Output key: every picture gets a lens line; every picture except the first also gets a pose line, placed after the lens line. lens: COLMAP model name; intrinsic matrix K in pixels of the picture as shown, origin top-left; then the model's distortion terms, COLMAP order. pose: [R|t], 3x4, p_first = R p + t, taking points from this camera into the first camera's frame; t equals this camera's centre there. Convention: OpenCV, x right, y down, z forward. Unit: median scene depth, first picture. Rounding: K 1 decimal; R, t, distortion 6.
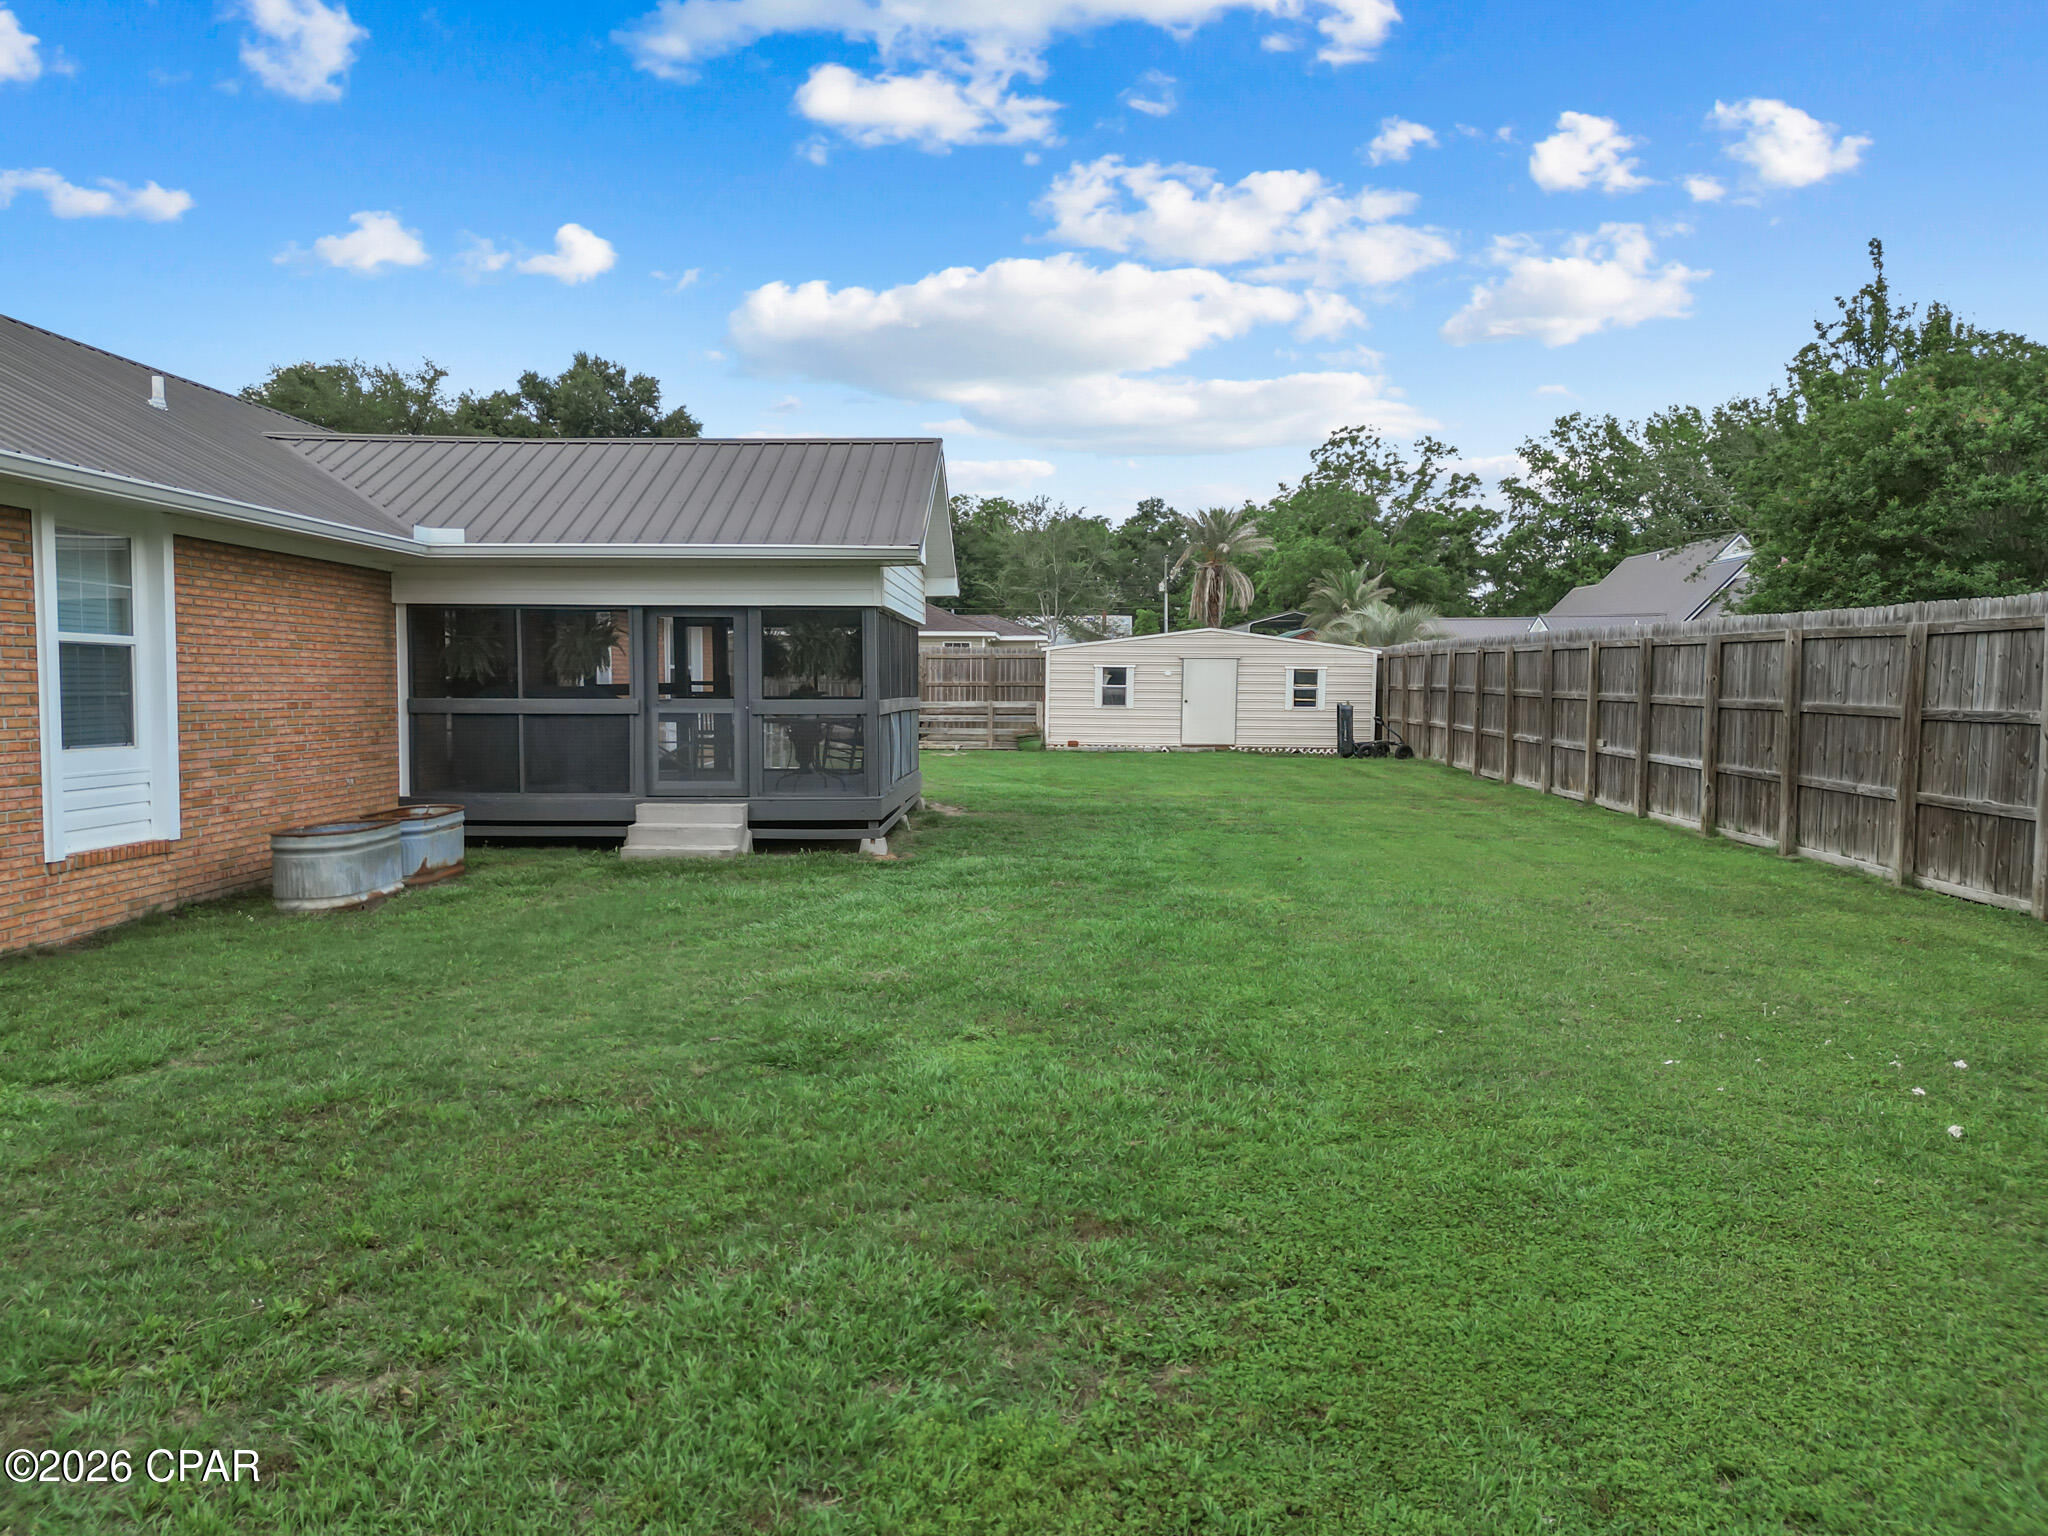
lens RADIAL K [[1430.7, 0, 1024.0], [0, 1430.7, 768.0], [0, 0, 1]] dist [0.034706, -0.001988]
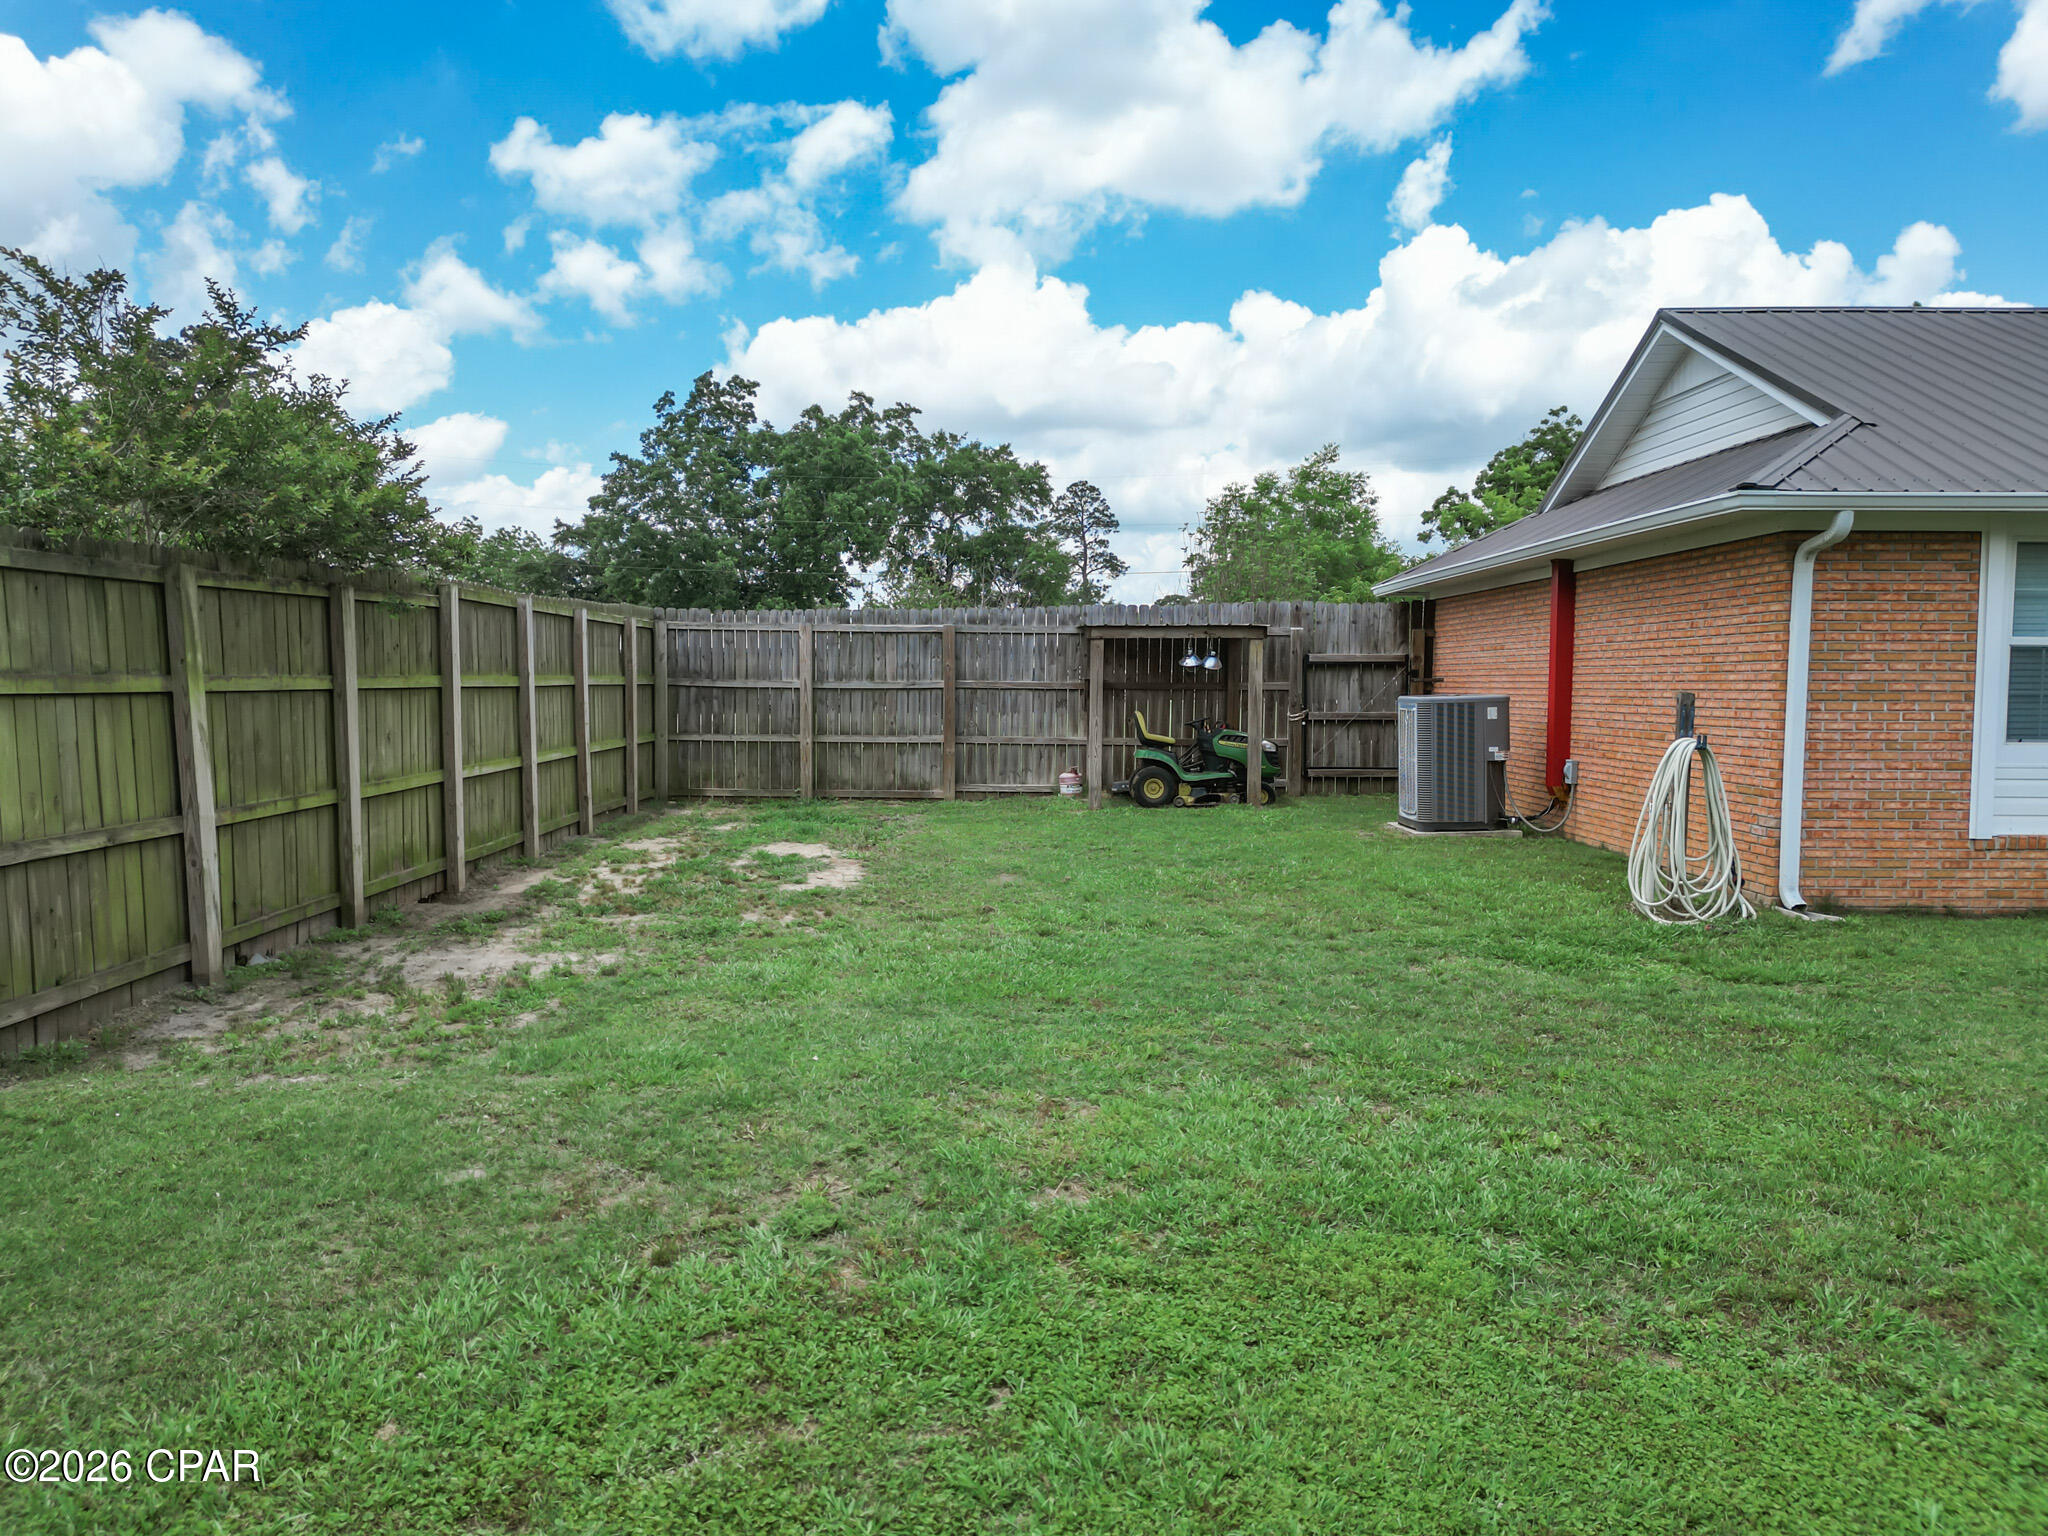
lens RADIAL K [[1444.3, 0, 1023.7], [0, 1444.3, 780.6], [0, 0, 1]] dist [0.086802, -0.082730]
pose [[0.037568, 0.069293, -0.996889, 0.440567], [-0.062485, 0.995804, 0.066863, -0.011298], [0.997339, 0.059778, 0.041740, 0.192910]]
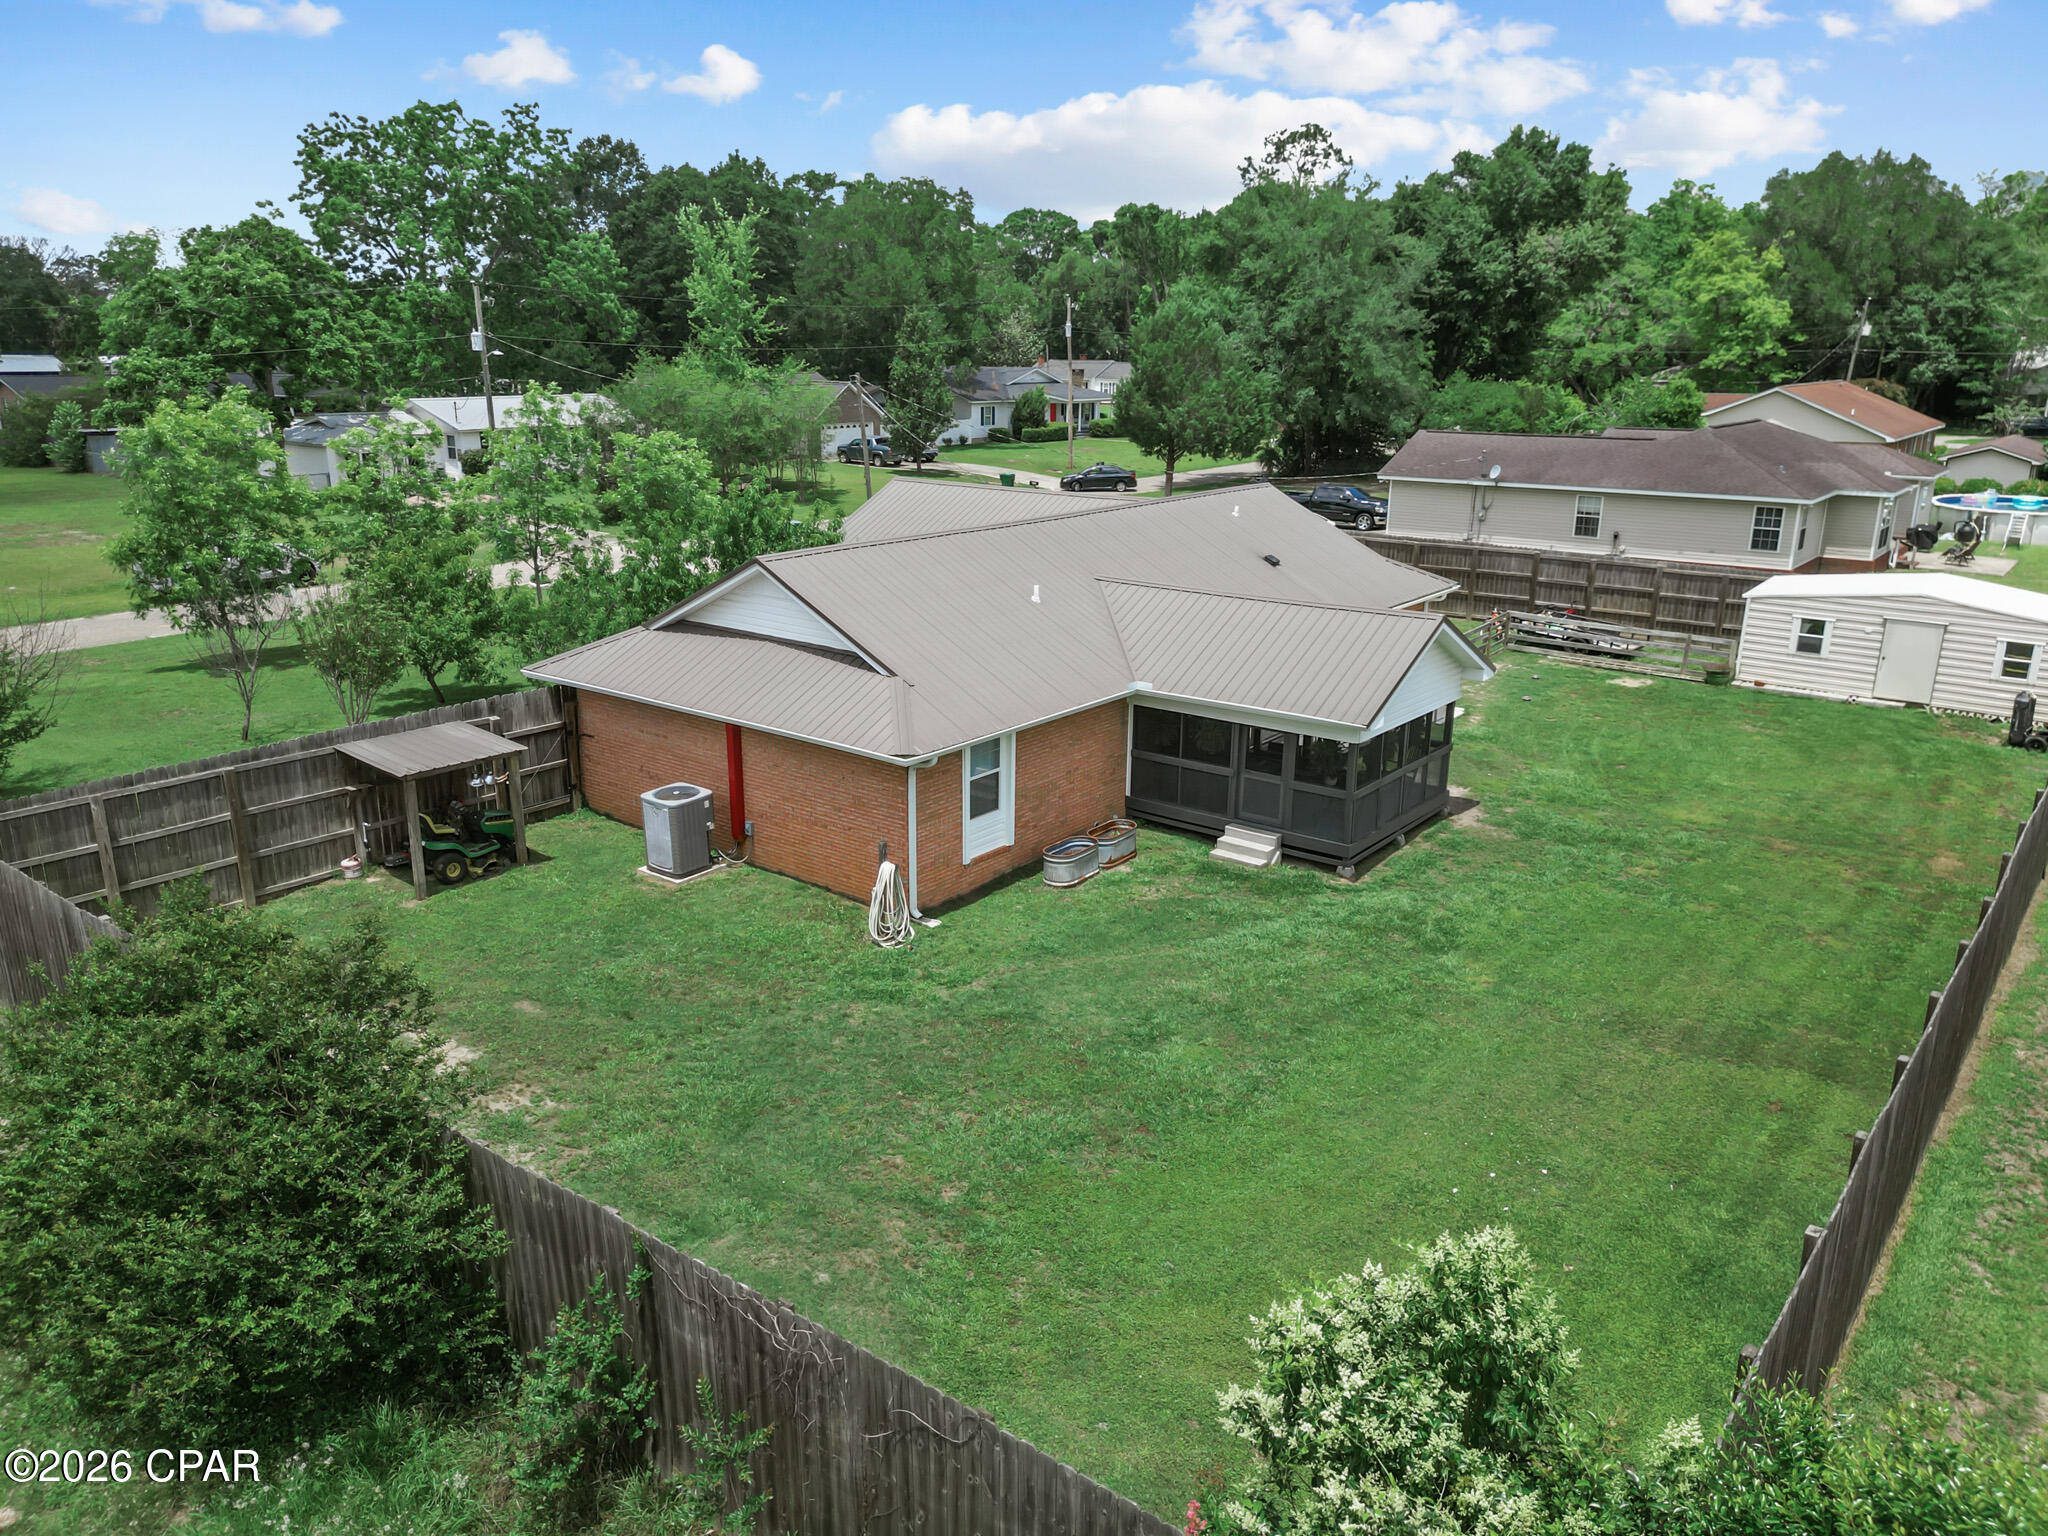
lens RADIAL K [[1444.3, 0, 1023.7], [0, 1444.3, 780.6], [0, 0, 1]] dist [0.086802, -0.082730]
pose [[0.798212, 0.177501, -0.575631, 0.892991], [-0.039603, 0.968996, 0.243882, -0.716610], [0.601073, -0.171873, 0.780494, -0.955950]]
